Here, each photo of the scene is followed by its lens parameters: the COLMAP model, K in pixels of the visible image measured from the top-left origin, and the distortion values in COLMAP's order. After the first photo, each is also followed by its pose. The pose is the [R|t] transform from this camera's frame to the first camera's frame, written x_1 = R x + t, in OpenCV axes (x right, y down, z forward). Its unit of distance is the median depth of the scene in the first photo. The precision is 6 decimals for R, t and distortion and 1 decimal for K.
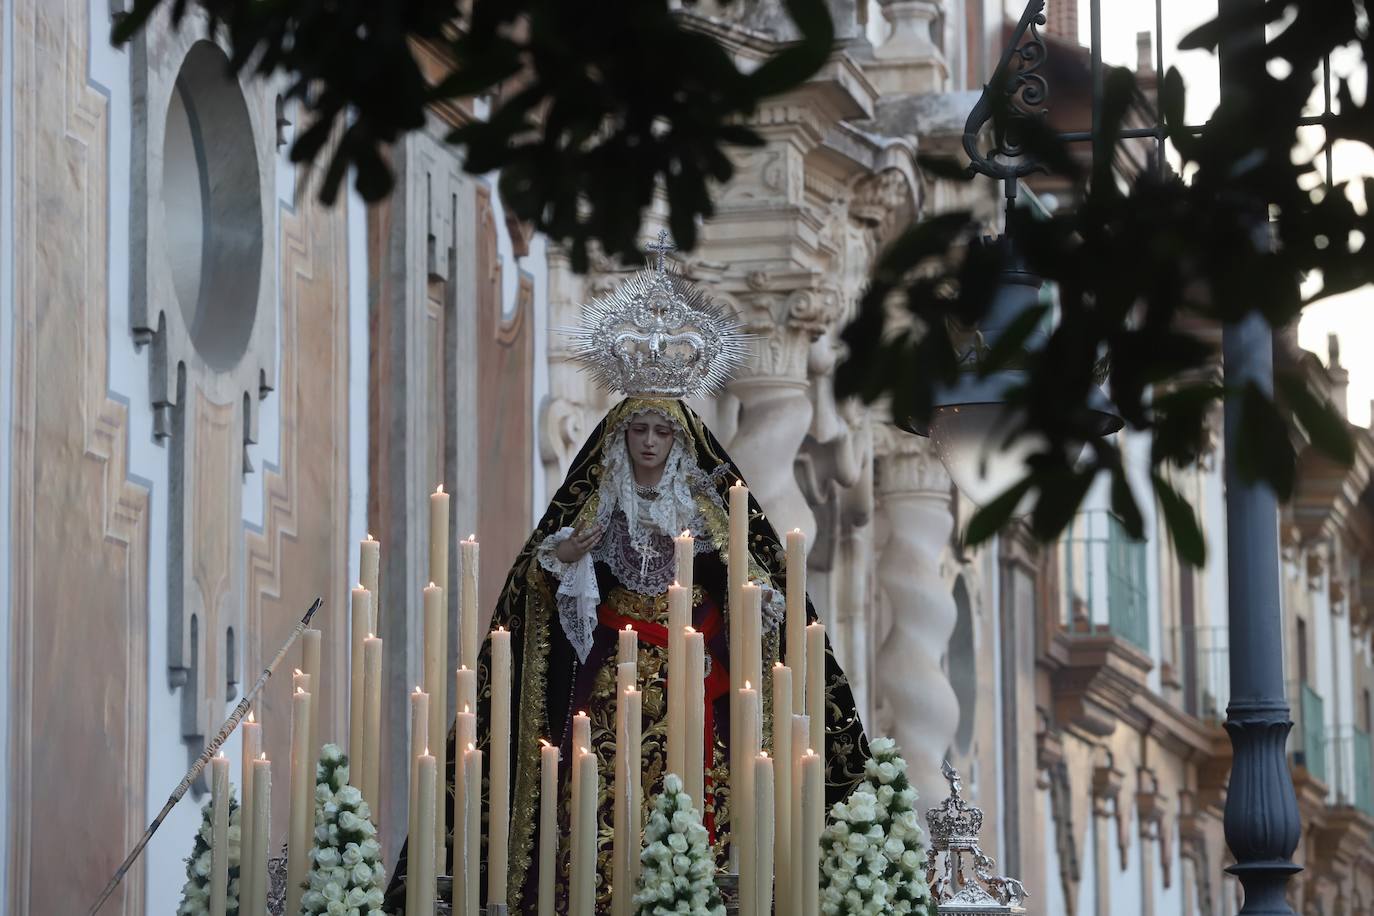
lens RADIAL K [[4960.1, 0, 689.6], [0, 4960.1, 453.1], [0, 0, 1]] dist [0.428804, 0.000000]
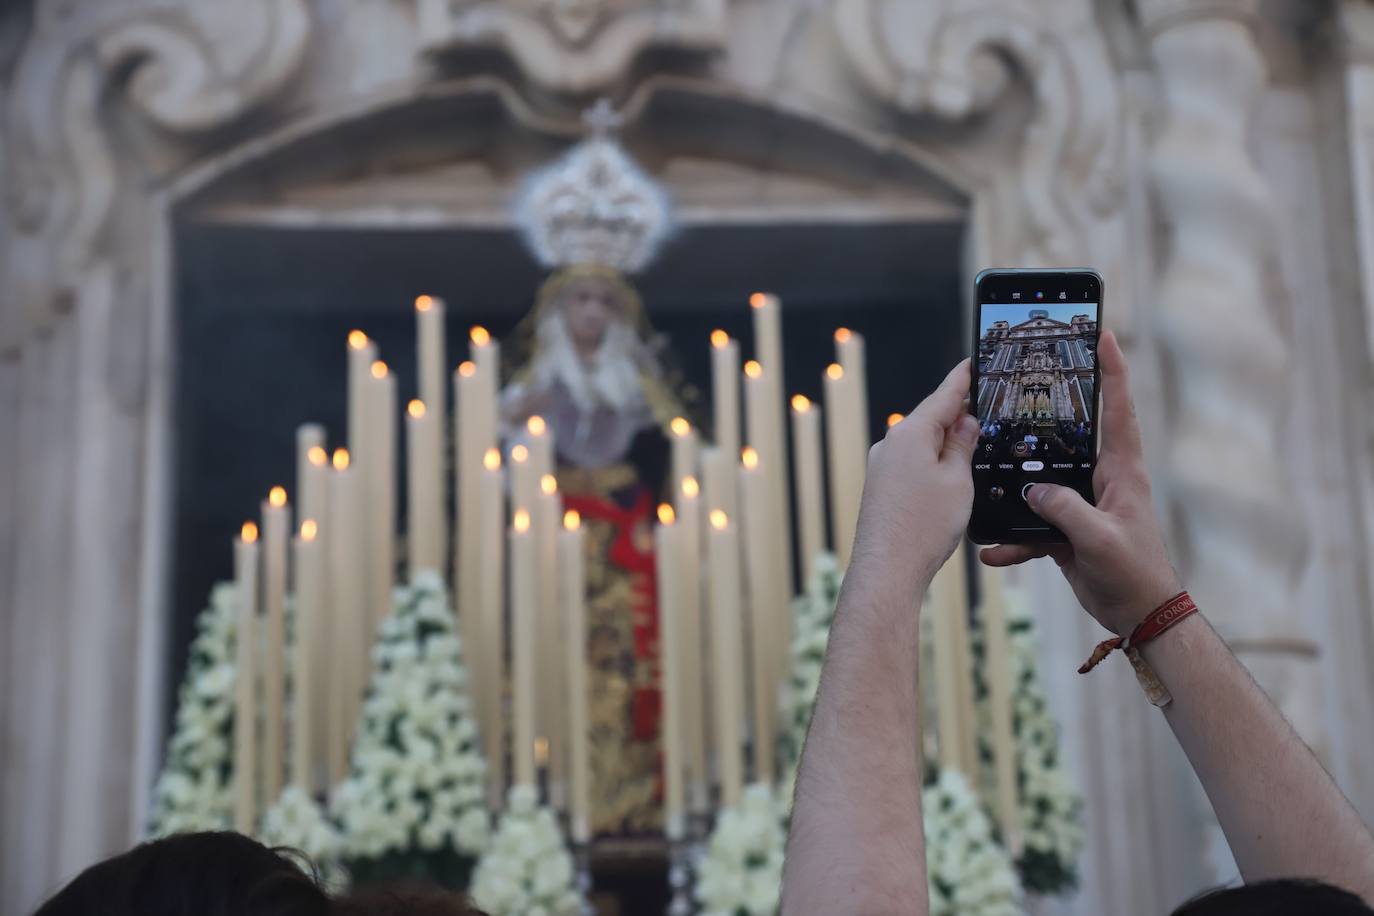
lens RADIAL K [[2389.1, 0, 682.7], [0, 2389.1, 458.8], [0, 0, 1]] dist [0.239814, 0.000000]
pose [[0.952135, 0.041736, 0.302815, -0.147641], [0.003820, 0.988933, -0.148315, 0.107284], [-0.305653, 0.142373, 0.941438, 0.617934]]
